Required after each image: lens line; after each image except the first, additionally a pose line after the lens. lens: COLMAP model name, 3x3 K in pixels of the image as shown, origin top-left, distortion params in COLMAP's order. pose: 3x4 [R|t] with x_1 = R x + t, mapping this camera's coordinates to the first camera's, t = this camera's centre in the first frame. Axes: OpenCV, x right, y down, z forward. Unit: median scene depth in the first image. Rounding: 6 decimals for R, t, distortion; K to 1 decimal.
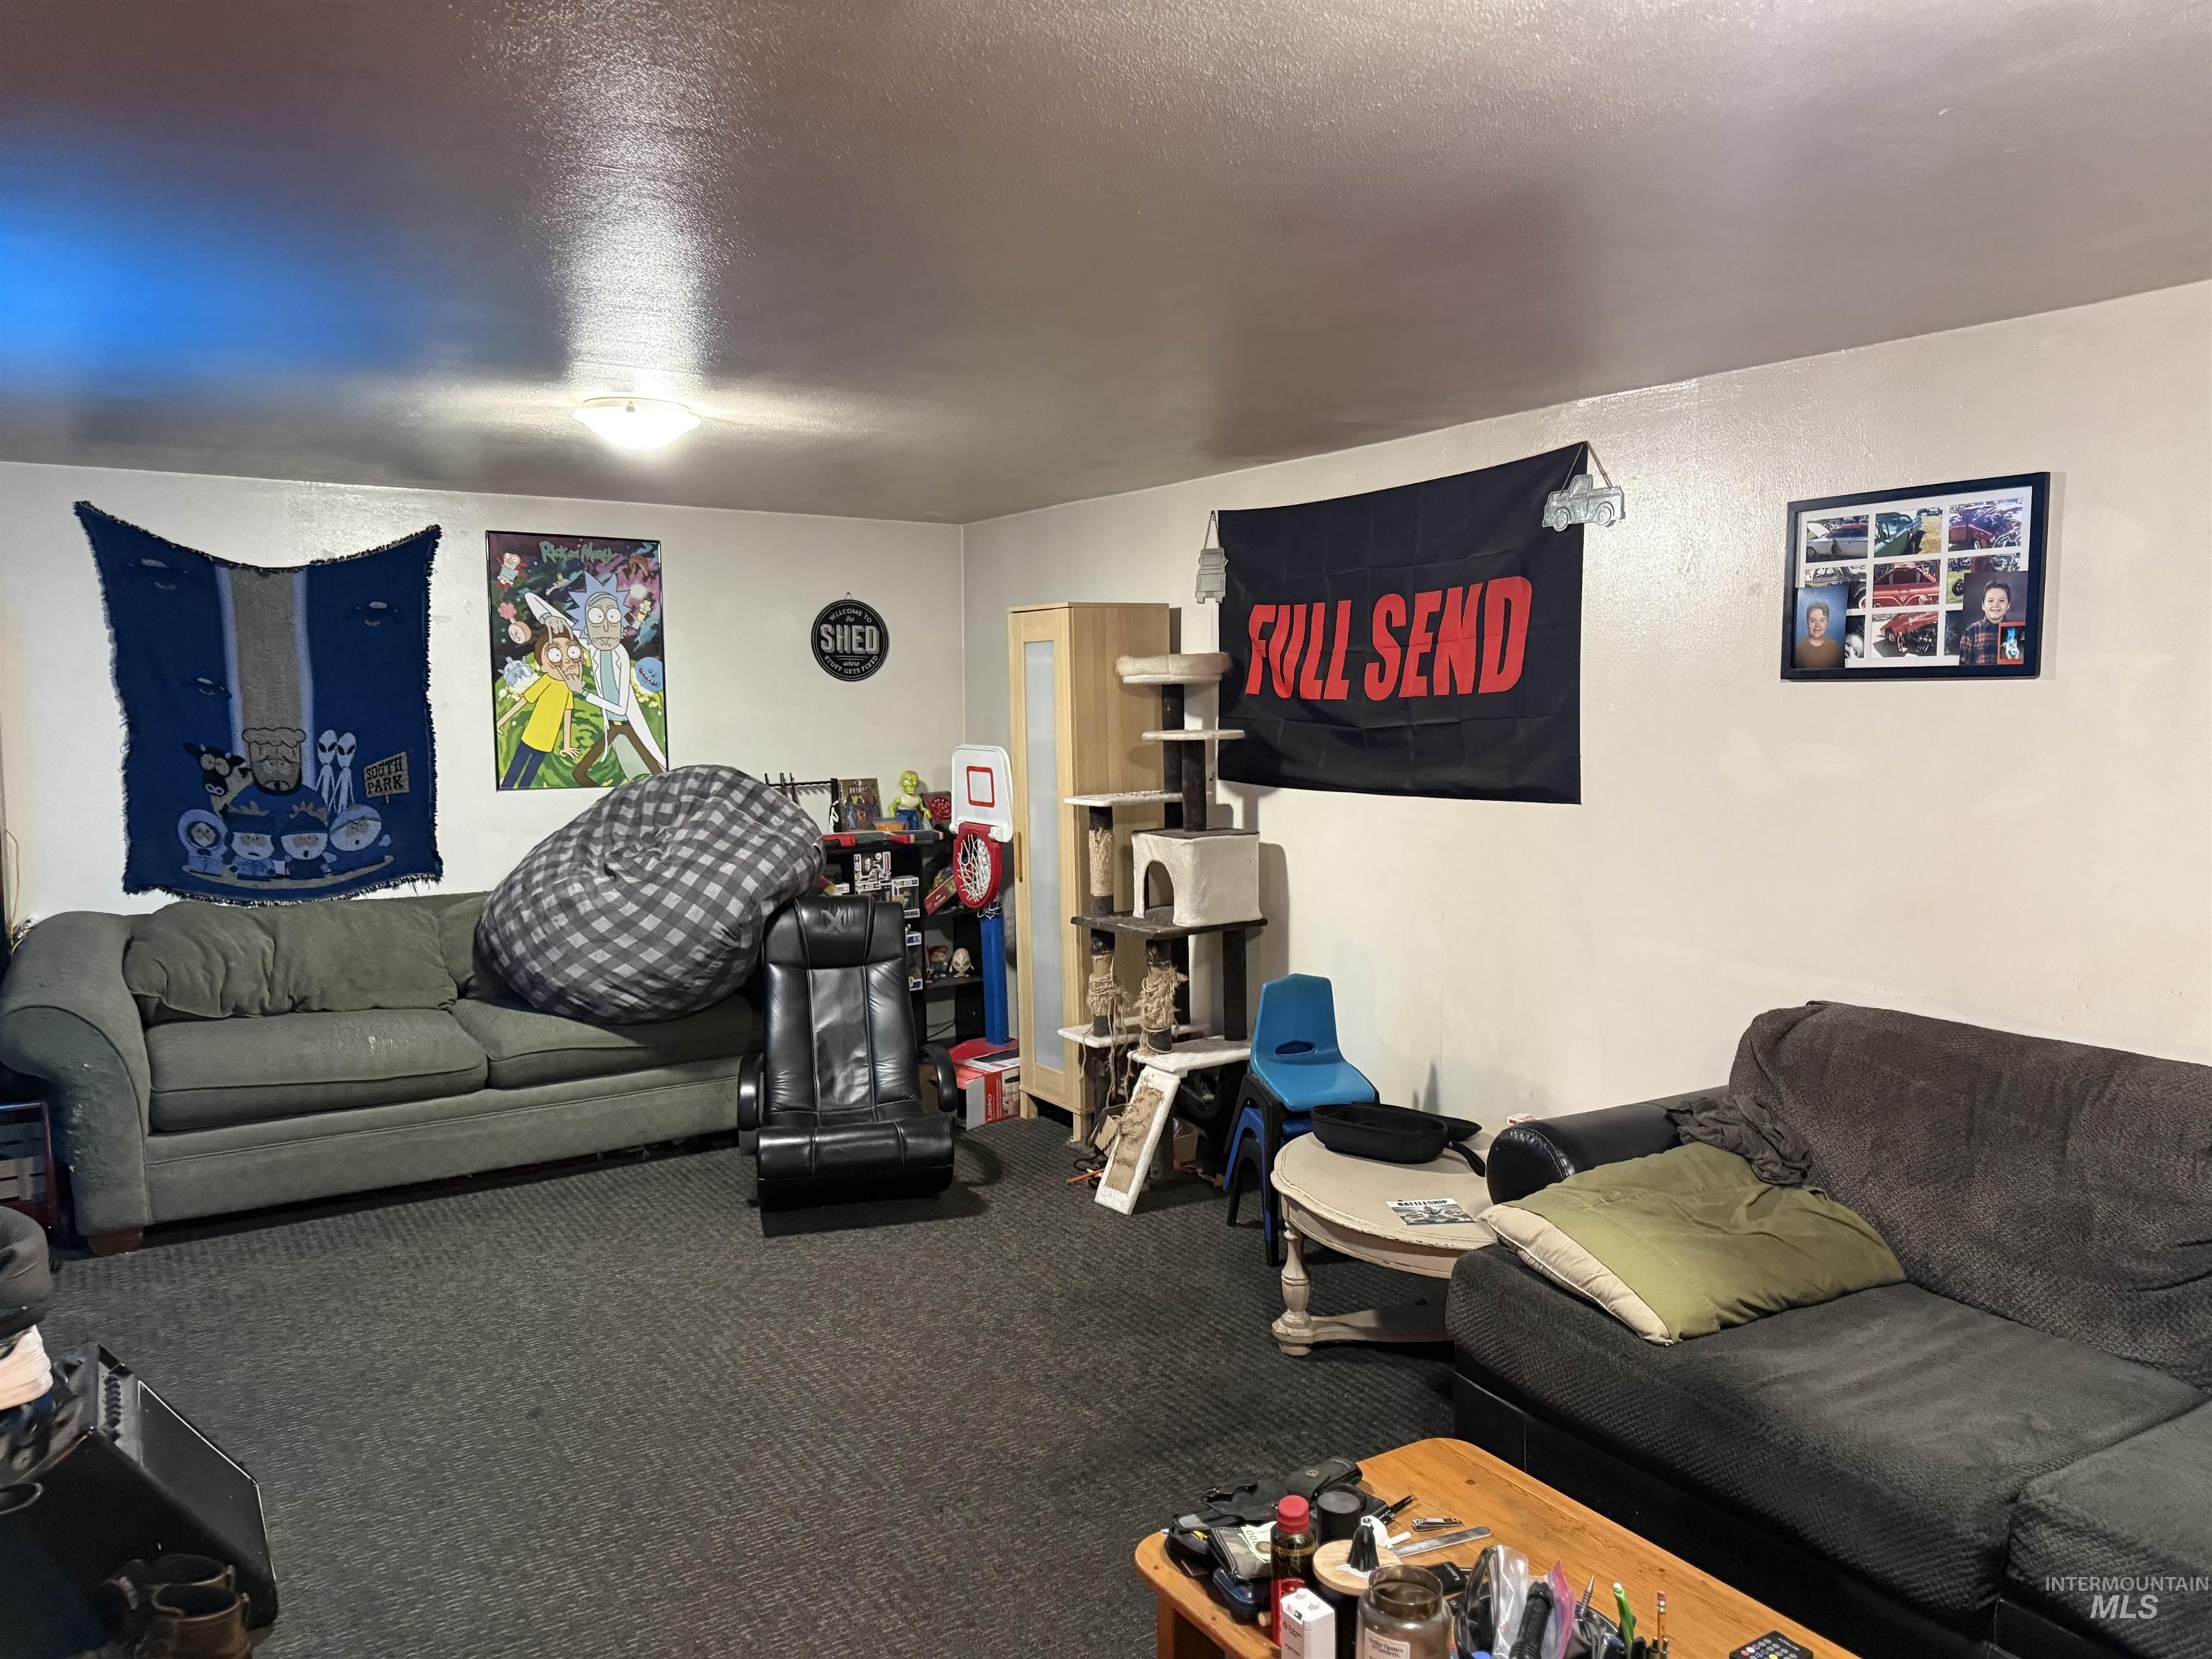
lens RADIAL K [[1538.4, 0, 1105.8], [0, 1538.4, 854.8], [0, 0, 1]] dist [-0.001510, -0.010040]
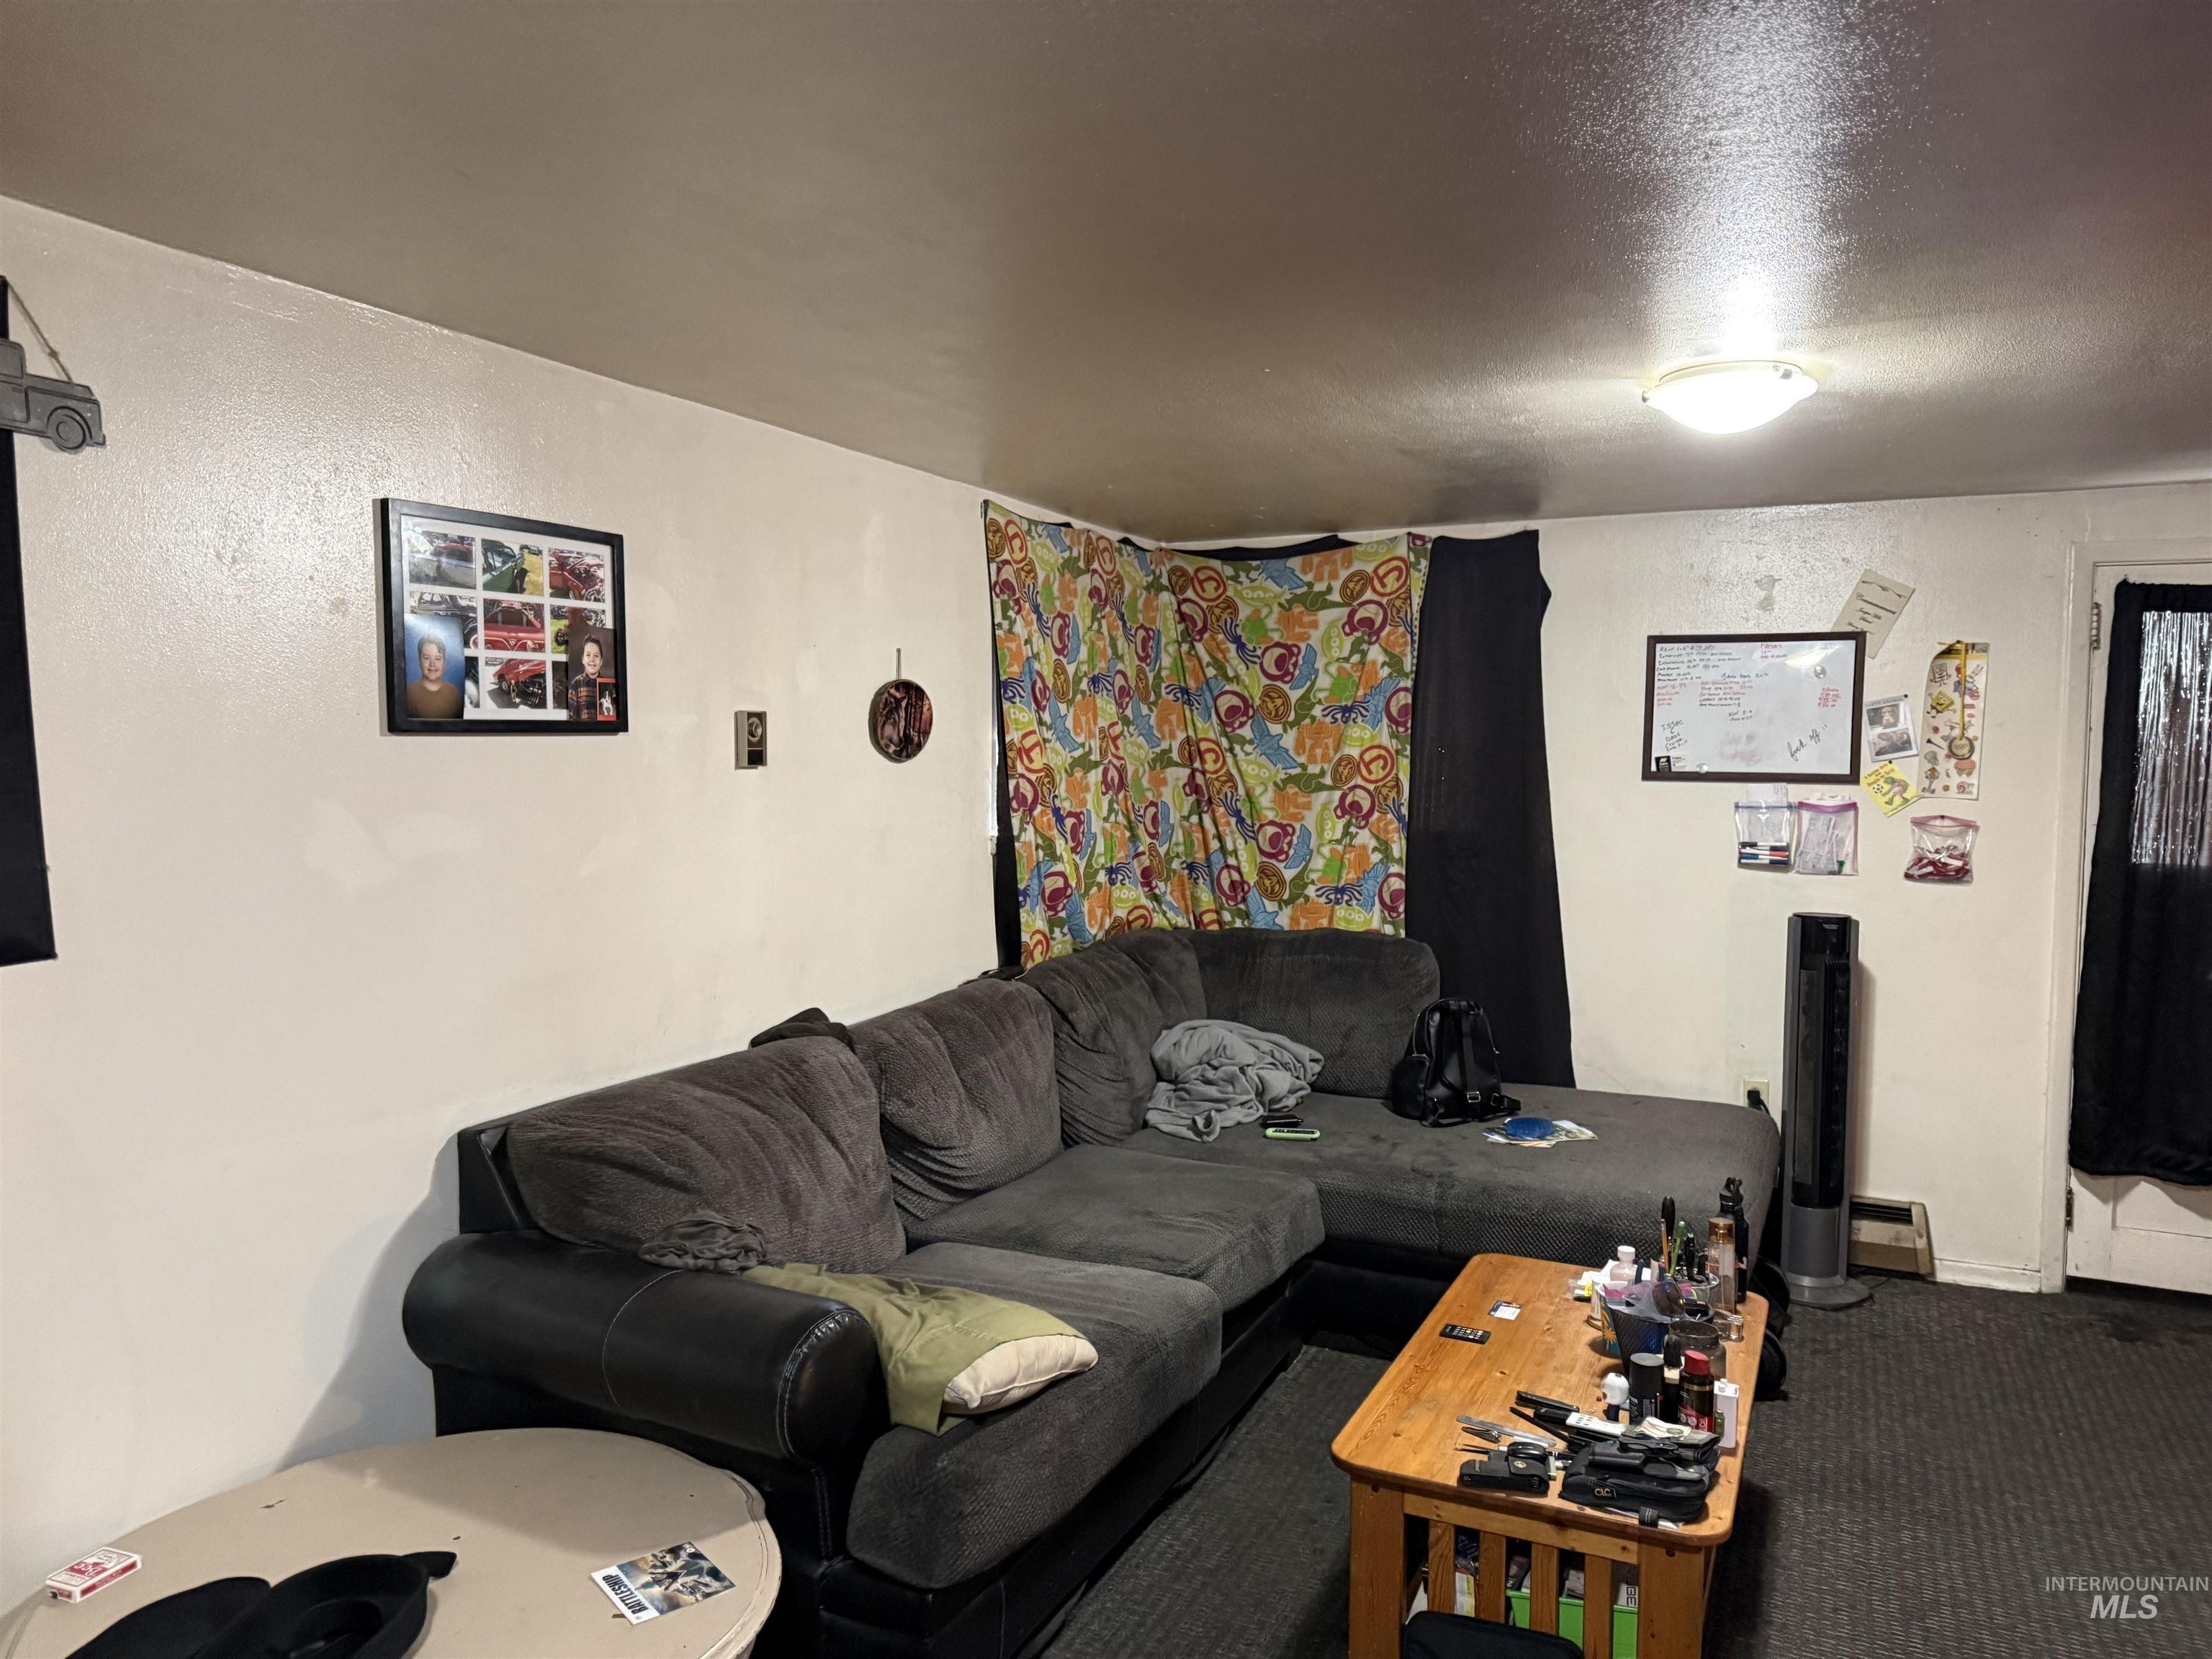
lens RADIAL K [[1538.4, 0, 1105.8], [0, 1538.4, 854.8], [0, 0, 1]] dist [-0.001510, -0.010040]
pose [[-0.515205, -0.051730, 0.855504, -0.416778], [0.099266, 0.987858, 0.119514, -0.119794], [-0.851299, 0.146497, -0.503815, 1.185896]]
